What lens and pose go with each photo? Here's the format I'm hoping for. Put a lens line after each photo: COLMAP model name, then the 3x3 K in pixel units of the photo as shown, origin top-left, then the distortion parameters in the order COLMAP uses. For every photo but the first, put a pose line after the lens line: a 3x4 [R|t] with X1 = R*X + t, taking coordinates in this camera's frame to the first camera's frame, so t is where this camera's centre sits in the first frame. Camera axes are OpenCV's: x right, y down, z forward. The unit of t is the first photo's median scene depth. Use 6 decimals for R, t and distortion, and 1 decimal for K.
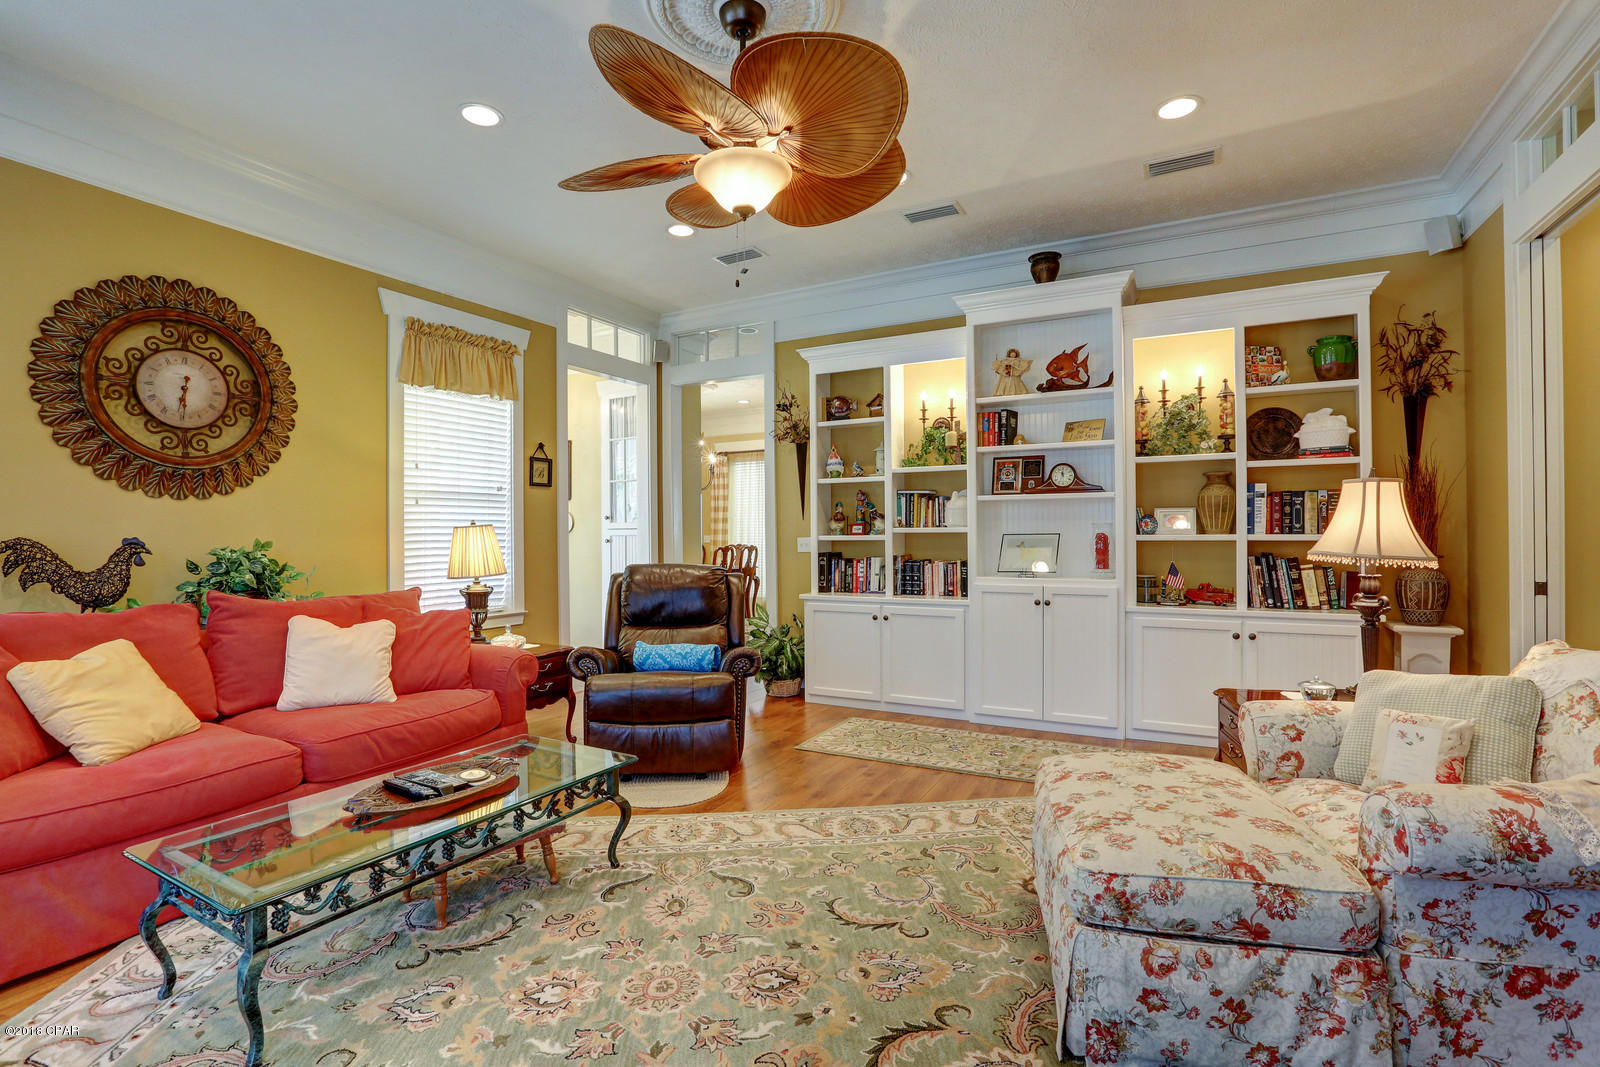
lens RADIAL K [[742.6, 0, 809.5], [0, 742.6, 533.1], [0, 0, 1]] dist [-0.060085, 0.027486]
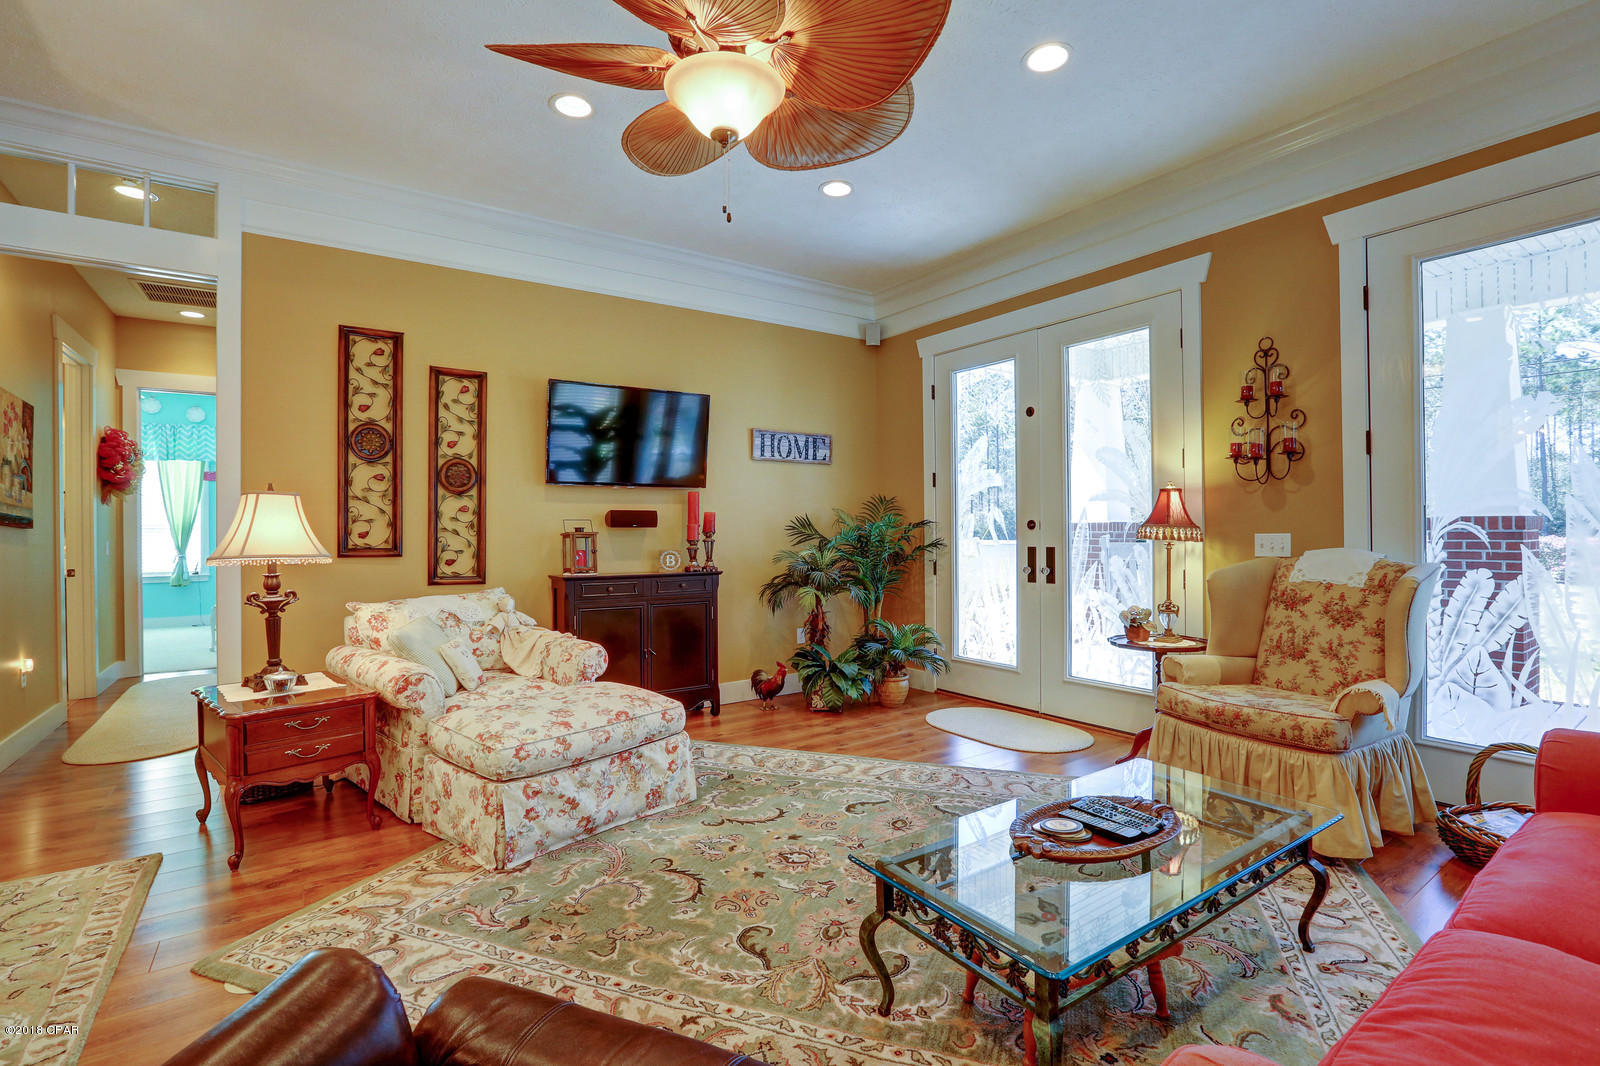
lens RADIAL K [[720.4, 0, 792.5], [0, 720.4, 531.0], [0, 0, 1]] dist [-0.040359, 0.000079]
pose [[-0.884875, 0.014760, 0.465595, -0.416458], [0.016084, 0.999870, -0.001129, 0.002258], [-0.465551, 0.006490, -0.884997, 1.340907]]
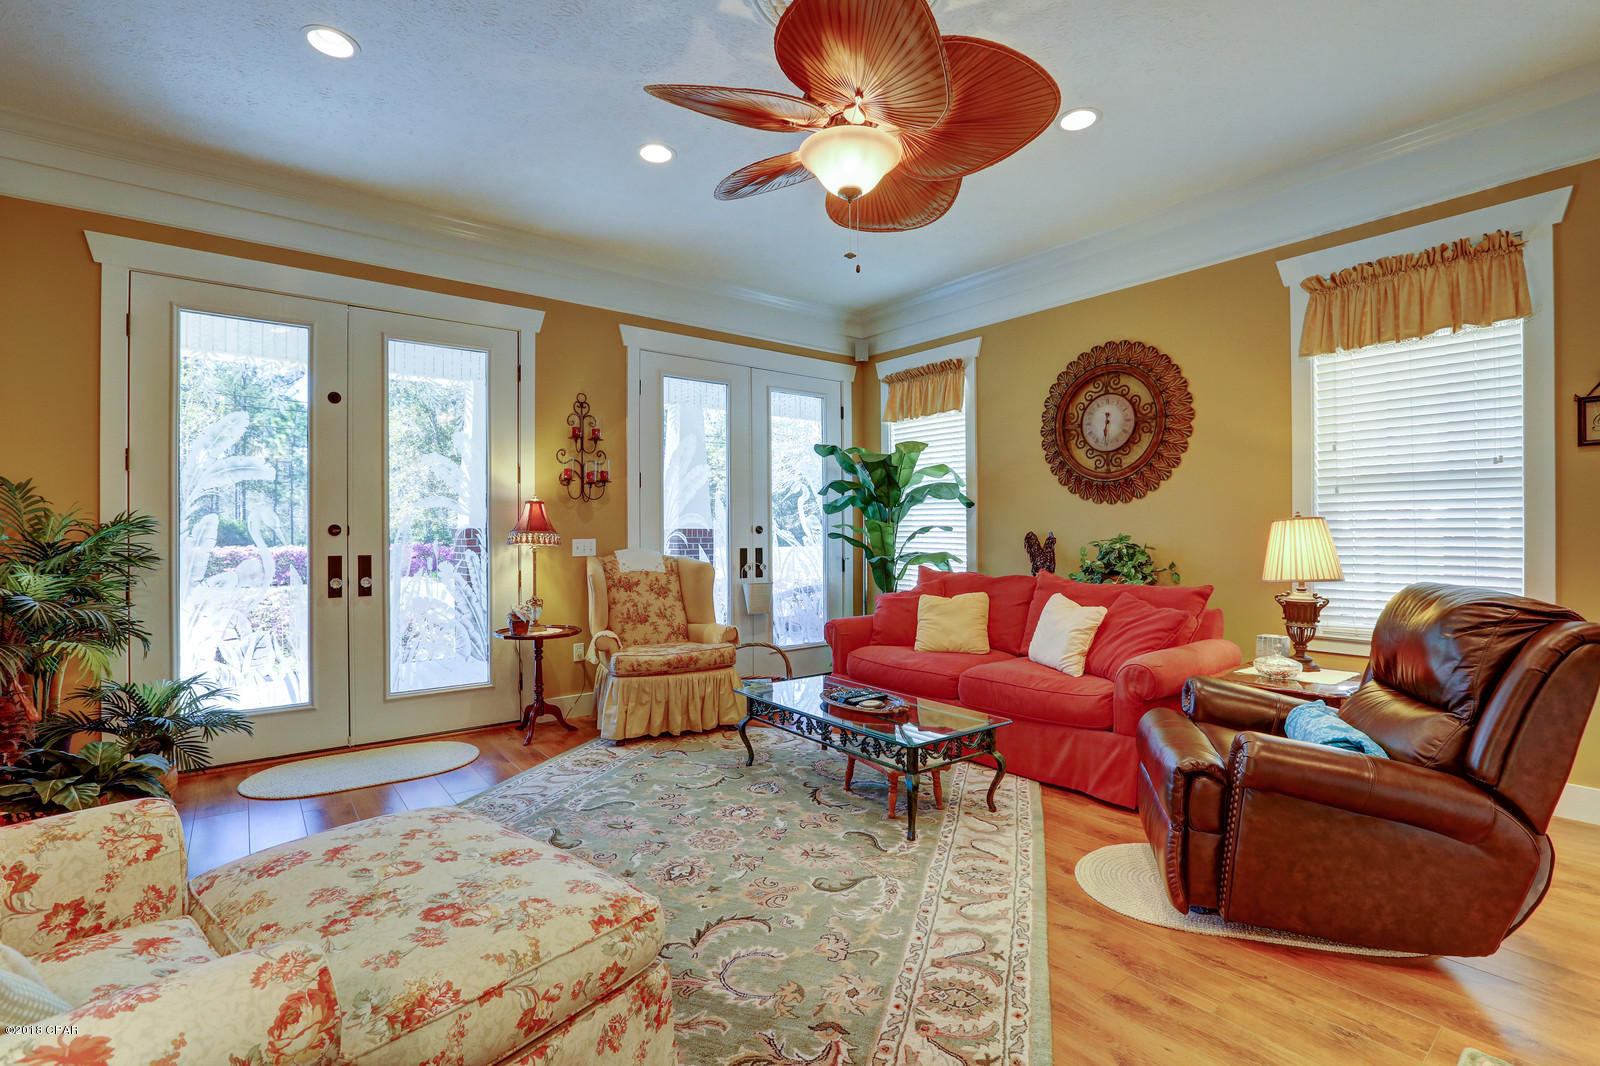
lens RADIAL K [[735.3, 0, 789.6], [0, 735.3, 533.5], [0, 0, 1]] dist [-0.056649, 0.026864]
pose [[-0.422489, 0.008718, -0.906326, 0.643758], [0.004636, 0.999961, 0.007457, -0.004078], [0.906356, -0.001051, -0.422513, 1.065841]]
